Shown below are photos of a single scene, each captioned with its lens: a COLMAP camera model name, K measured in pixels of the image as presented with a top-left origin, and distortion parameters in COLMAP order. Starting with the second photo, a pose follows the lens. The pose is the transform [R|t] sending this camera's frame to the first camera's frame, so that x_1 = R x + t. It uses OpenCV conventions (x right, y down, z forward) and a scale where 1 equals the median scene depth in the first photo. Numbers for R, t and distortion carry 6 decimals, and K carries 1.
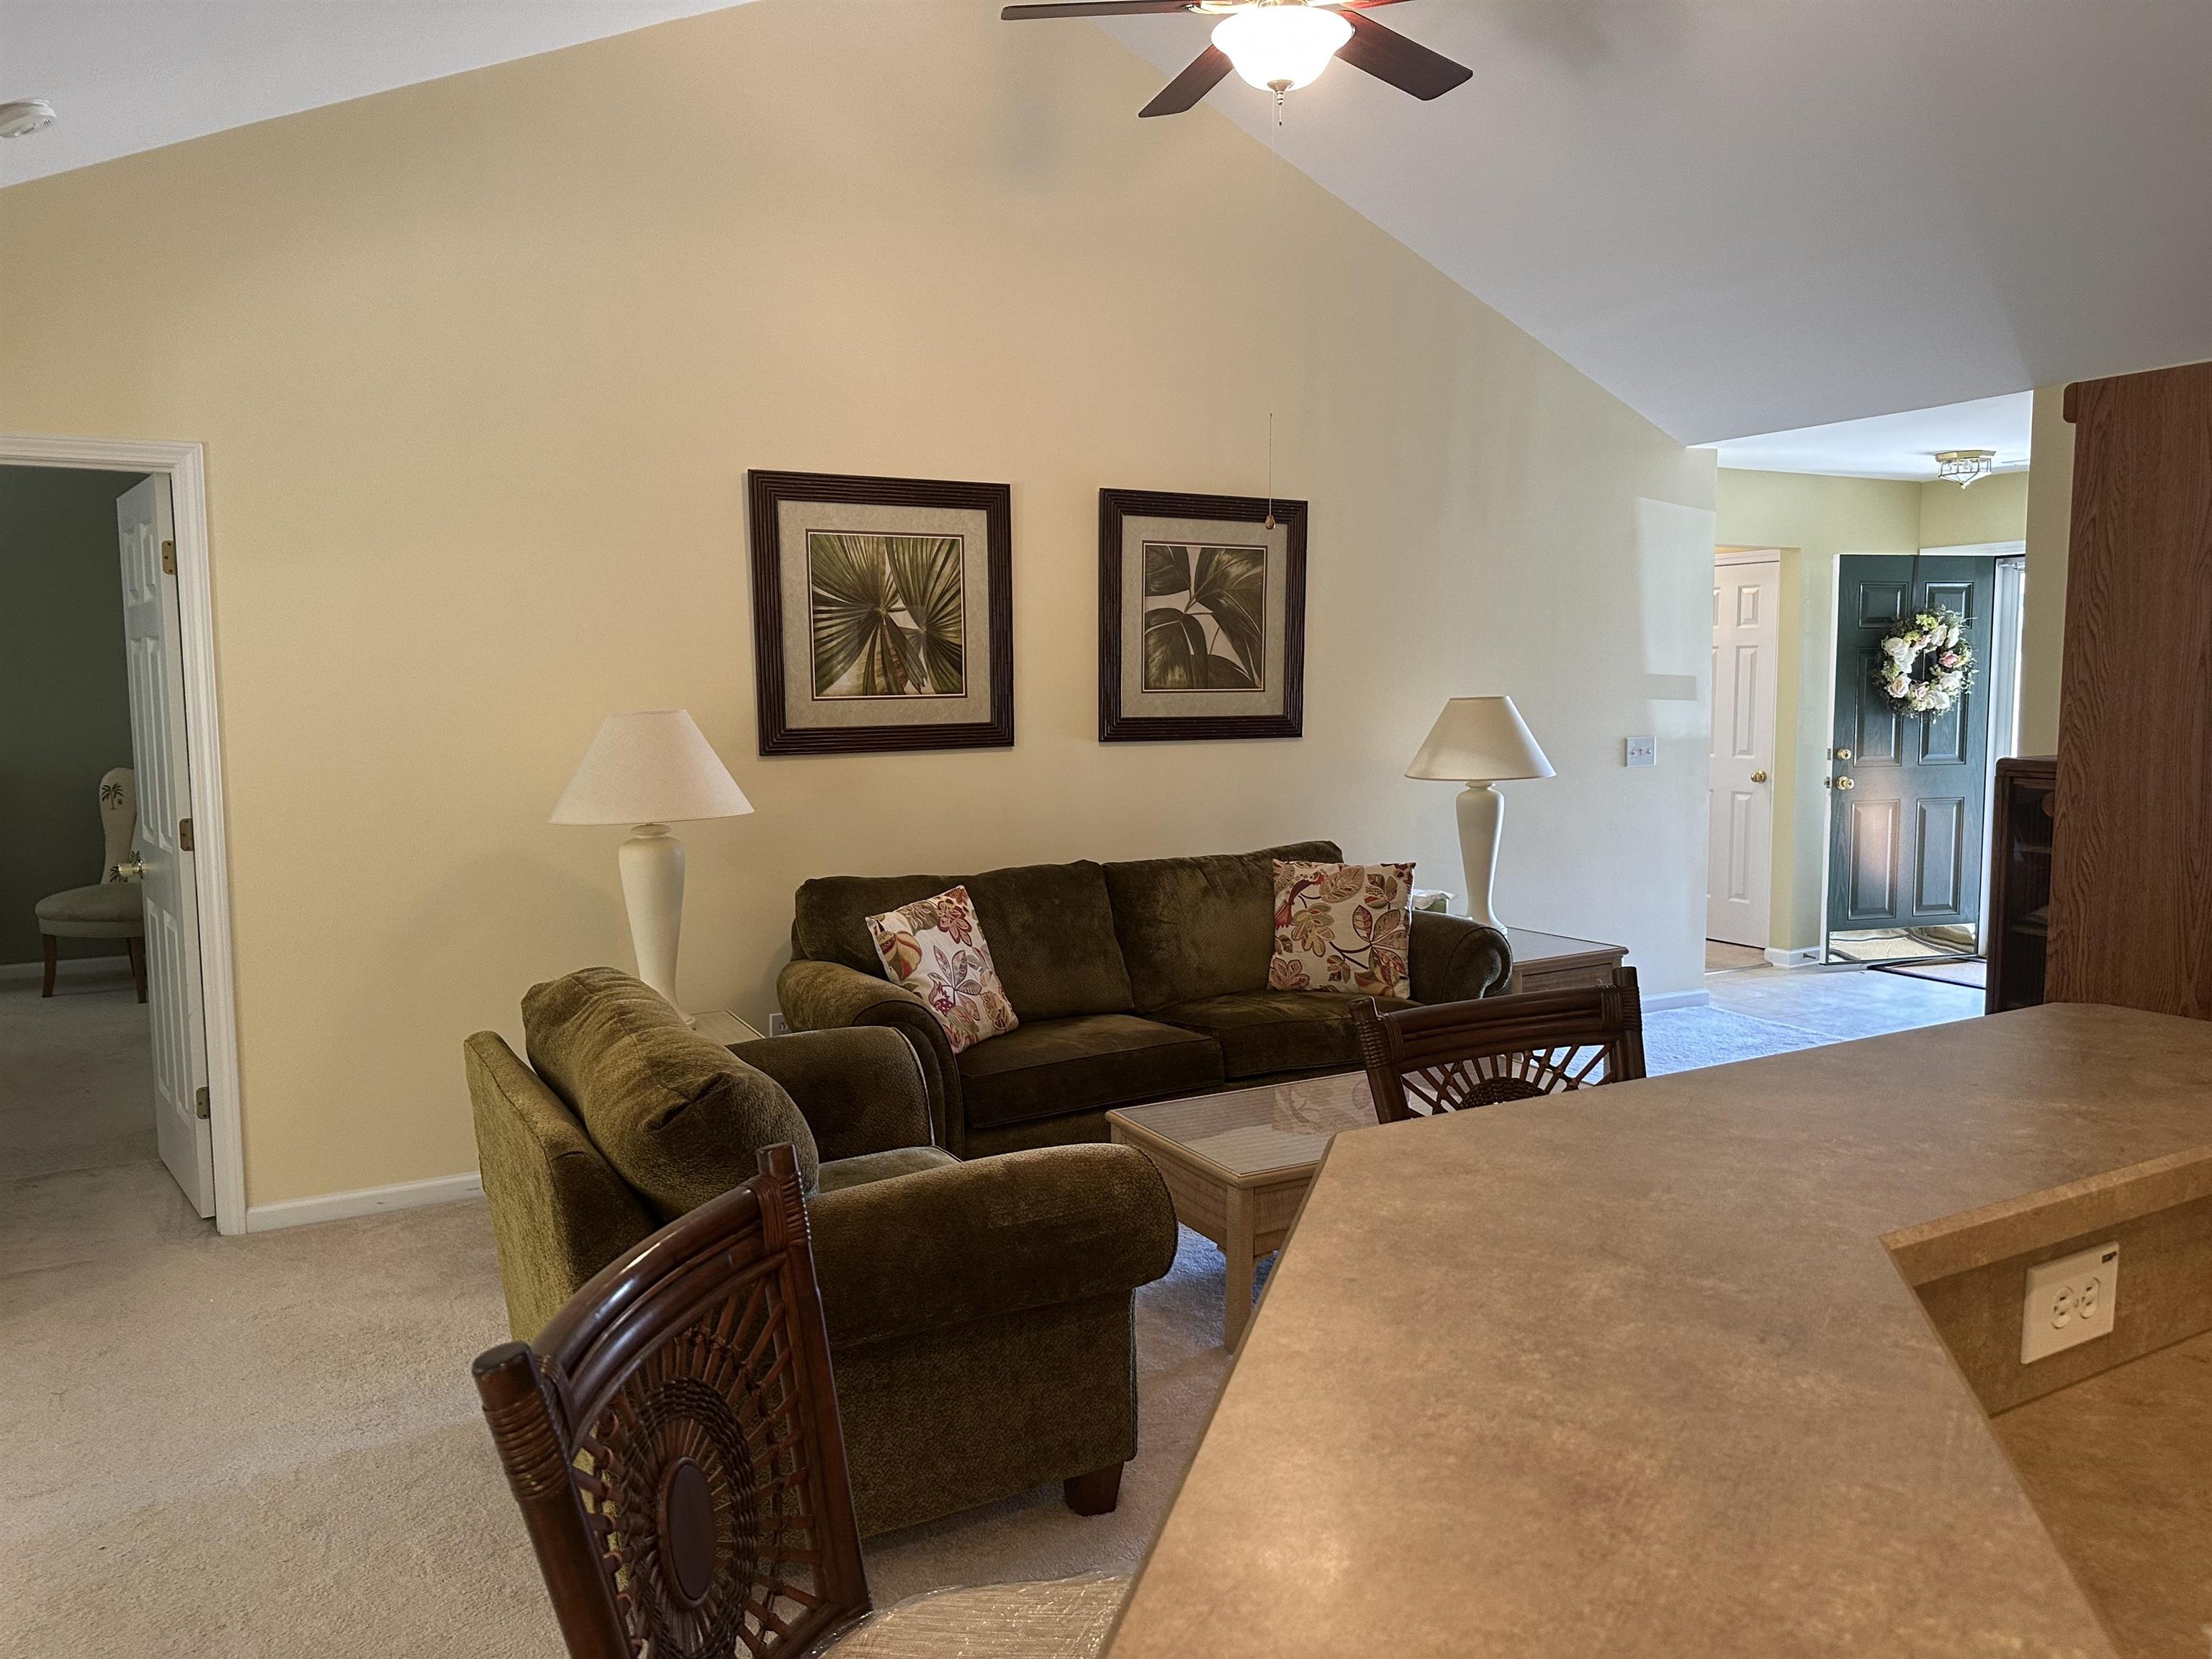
lens RADIAL K [[1562.6, 0, 1112.3], [0, 1562.6, 815.4], [0, 0, 1]] dist [0.036194, -0.012458]
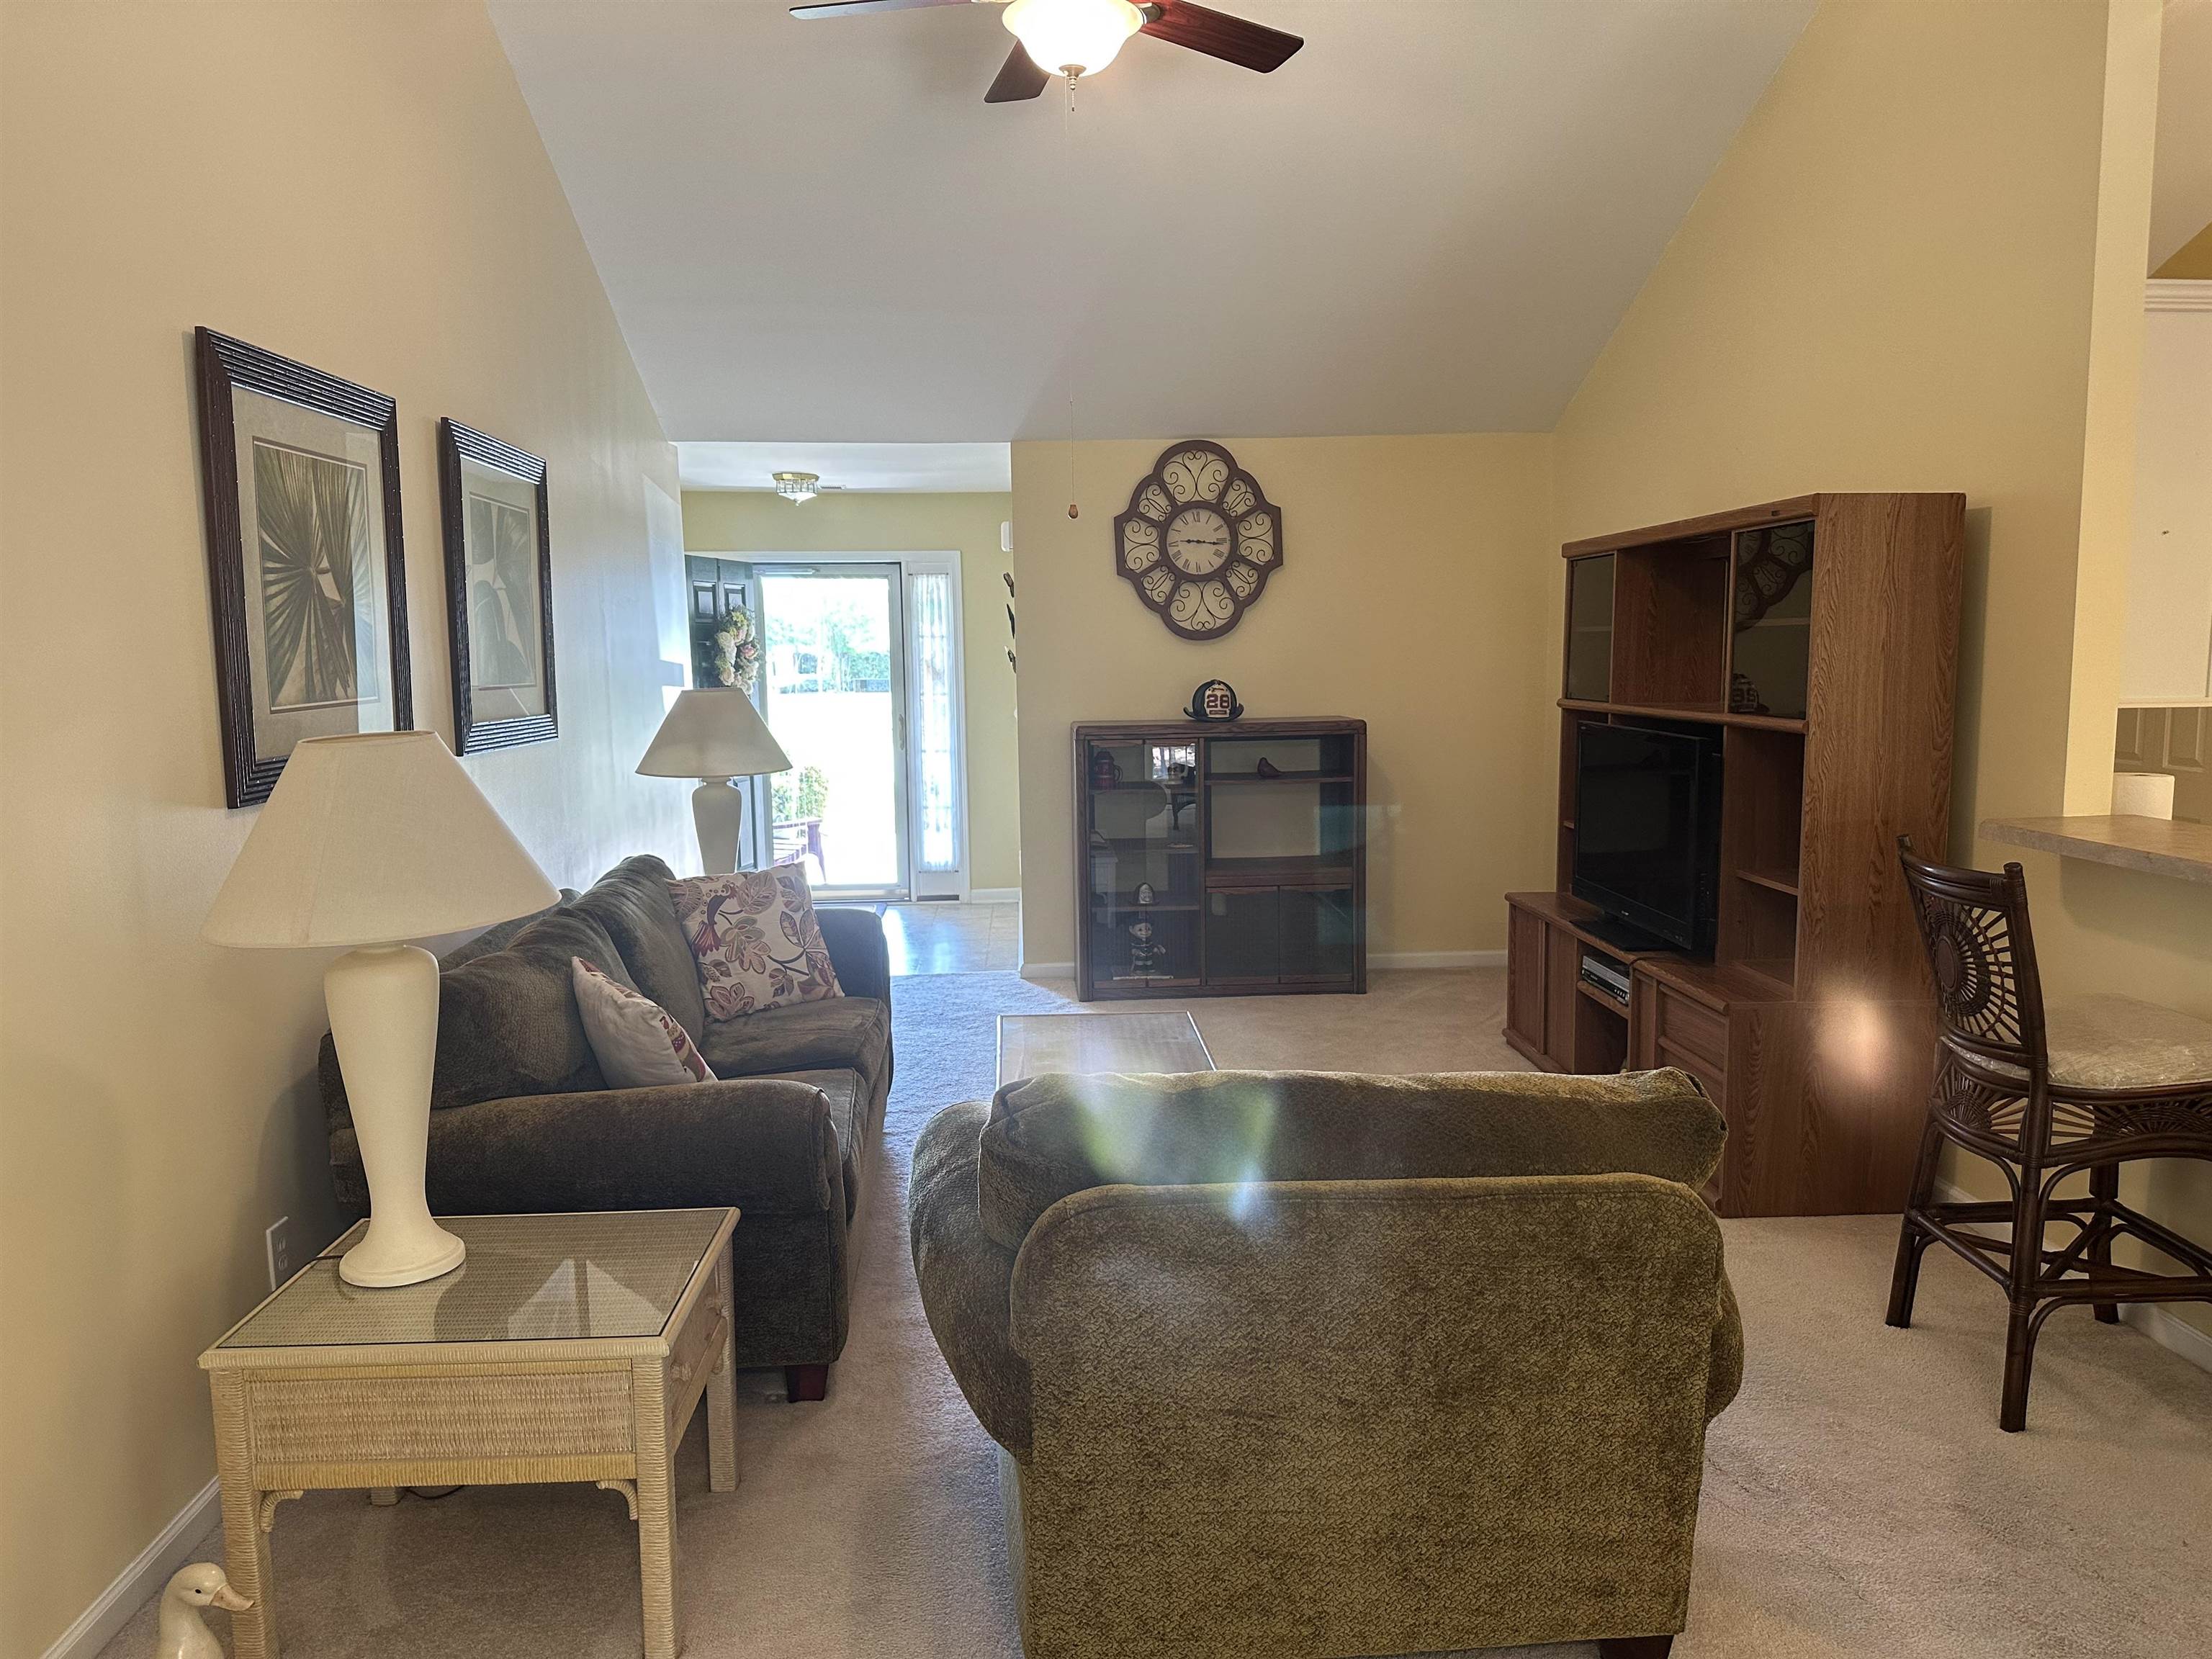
lens RADIAL K [[1562.6, 0, 1115.3], [0, 1562.6, 841.0], [0, 0, 1]] dist [0.036194, -0.012458]
pose [[0.425519, -0.109155, 0.898342, -0.596069], [0.091226, 0.992816, 0.077423, -0.039145], [-0.900340, 0.049007, 0.432420, 0.412528]]
